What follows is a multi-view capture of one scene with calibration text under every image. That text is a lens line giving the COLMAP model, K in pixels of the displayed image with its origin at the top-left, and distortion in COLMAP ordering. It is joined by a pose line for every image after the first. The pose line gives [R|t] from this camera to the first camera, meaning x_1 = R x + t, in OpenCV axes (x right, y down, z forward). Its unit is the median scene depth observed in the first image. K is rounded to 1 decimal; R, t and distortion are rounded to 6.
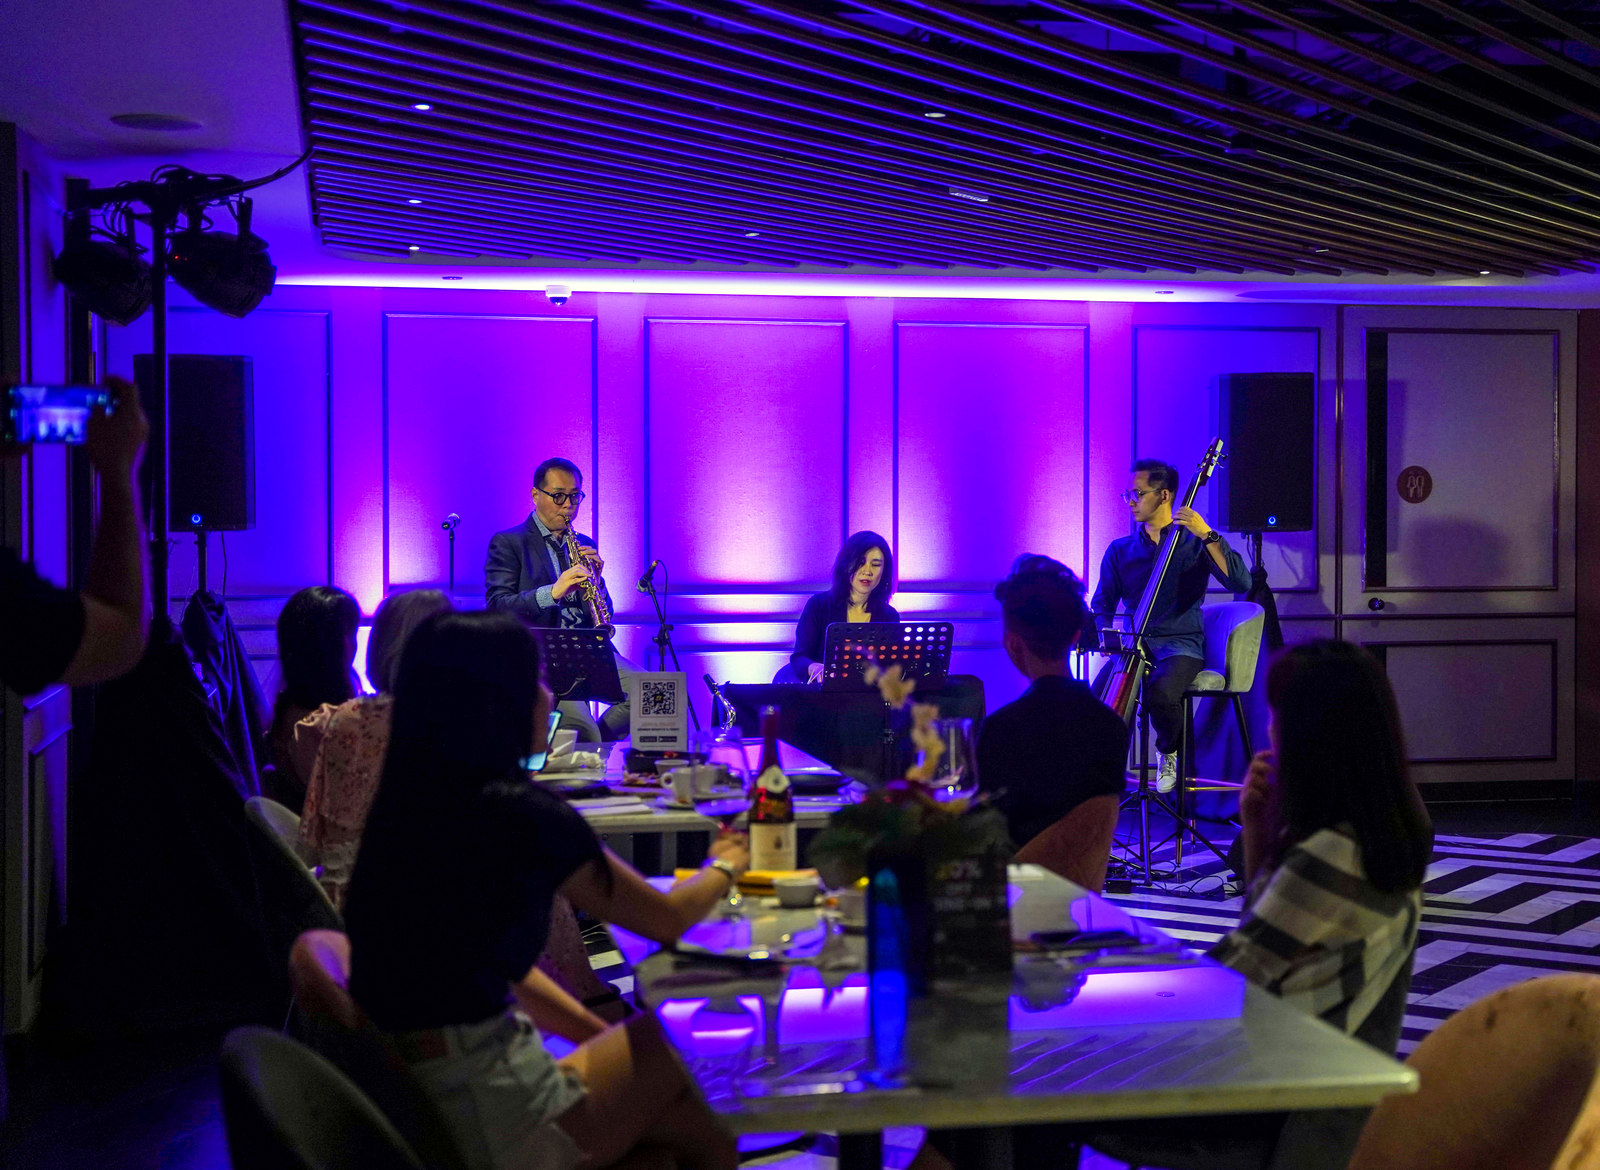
lens RADIAL K [[2517.4, 0, 880.2], [0, 2517.4, 588.2], [0, 0, 1]] dist [-0.006530, 1.246572]
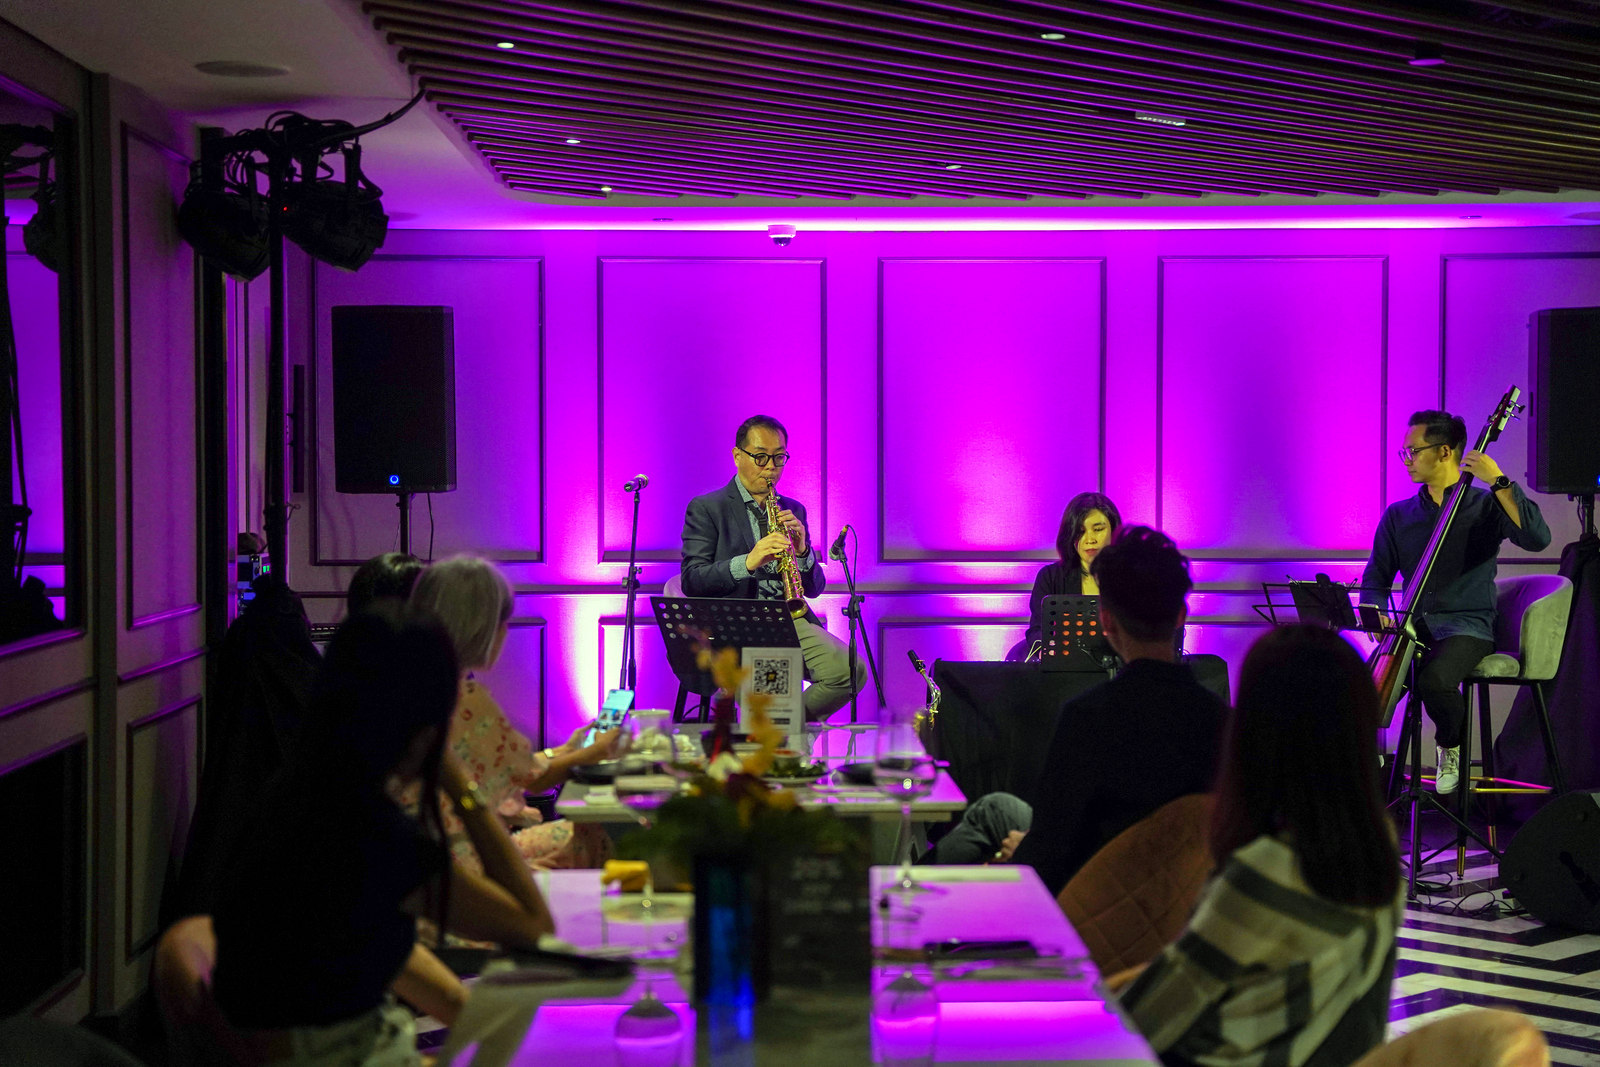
lens RADIAL K [[2806.0, 0, 821.4], [0, 2806.0, 534.6], [0, 0, 1]] dist [0.307866, 0.035112]
pose [[0.983987, 0.003405, -0.178210, 0.078674], [-0.004373, 0.999978, -0.005040, -0.002422], [0.178189, 0.005739, 0.983979, -0.009516]]
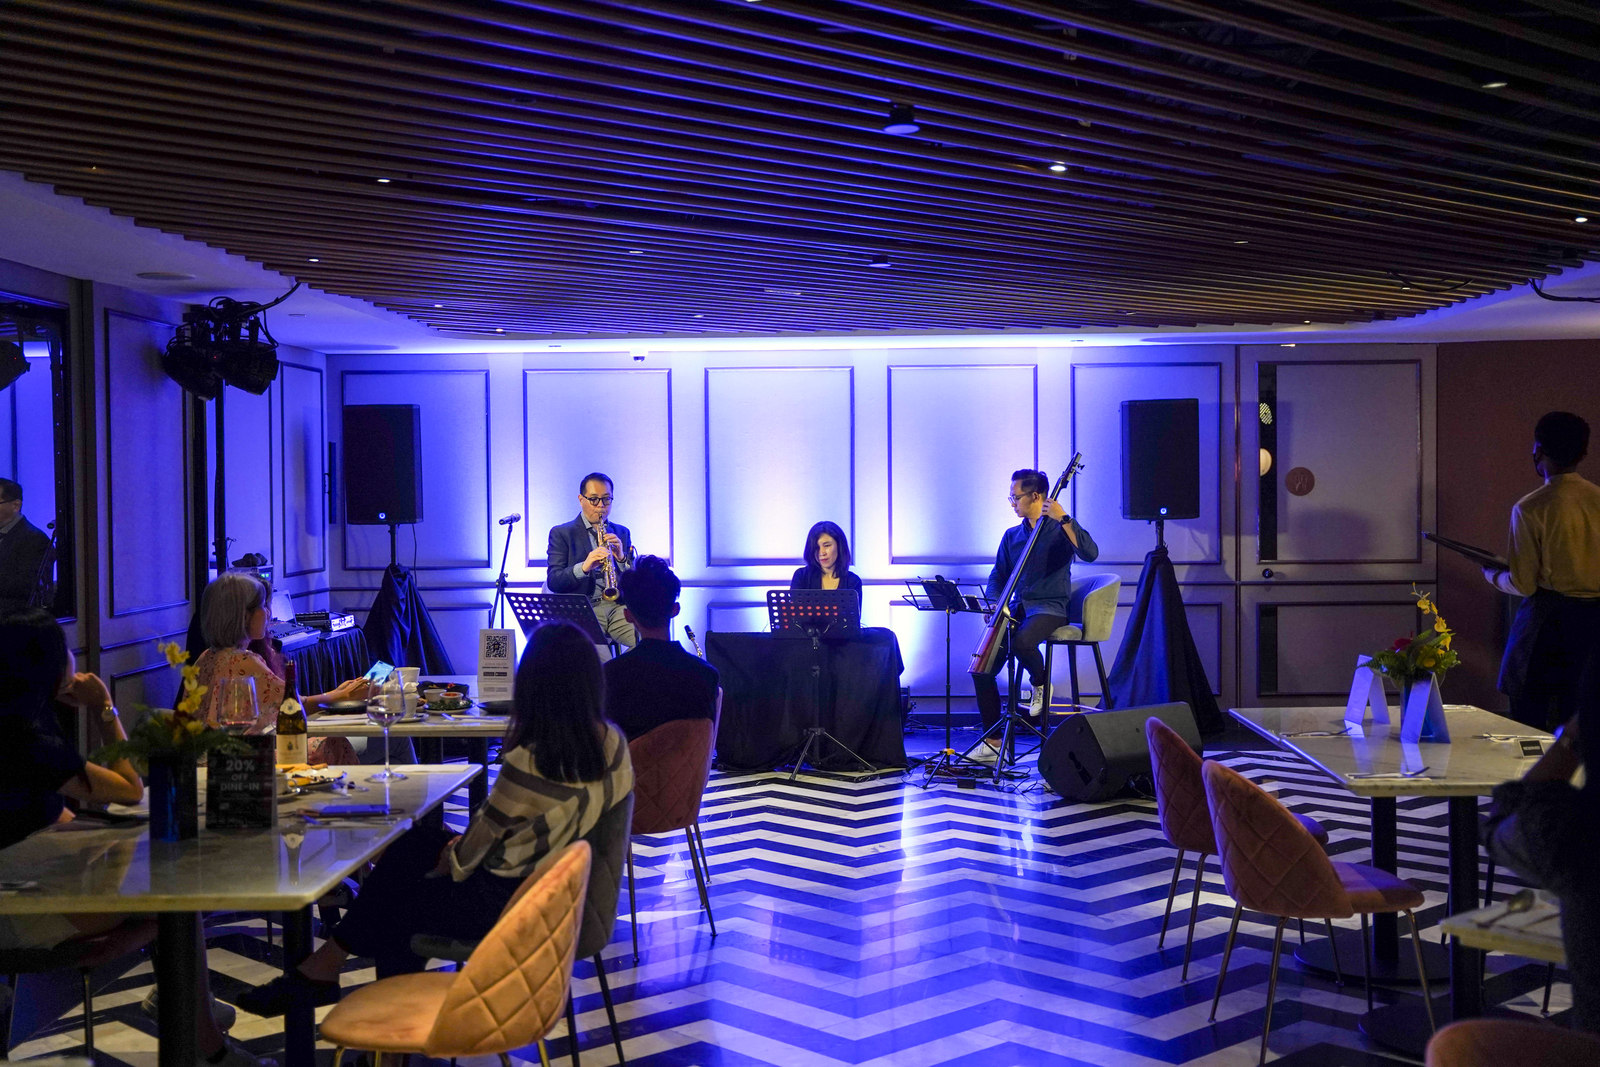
lens RADIAL K [[1980.4, 0, 800.0], [0, 1980.4, 533.5], [0, 0, 1]] dist [0.005982, 0.769115]
pose [[0.971632, -0.002346, -0.236486, 0.250210], [0.001255, 0.999988, -0.004764, -0.011914], [0.236495, 0.004333, 0.971623, -0.064628]]
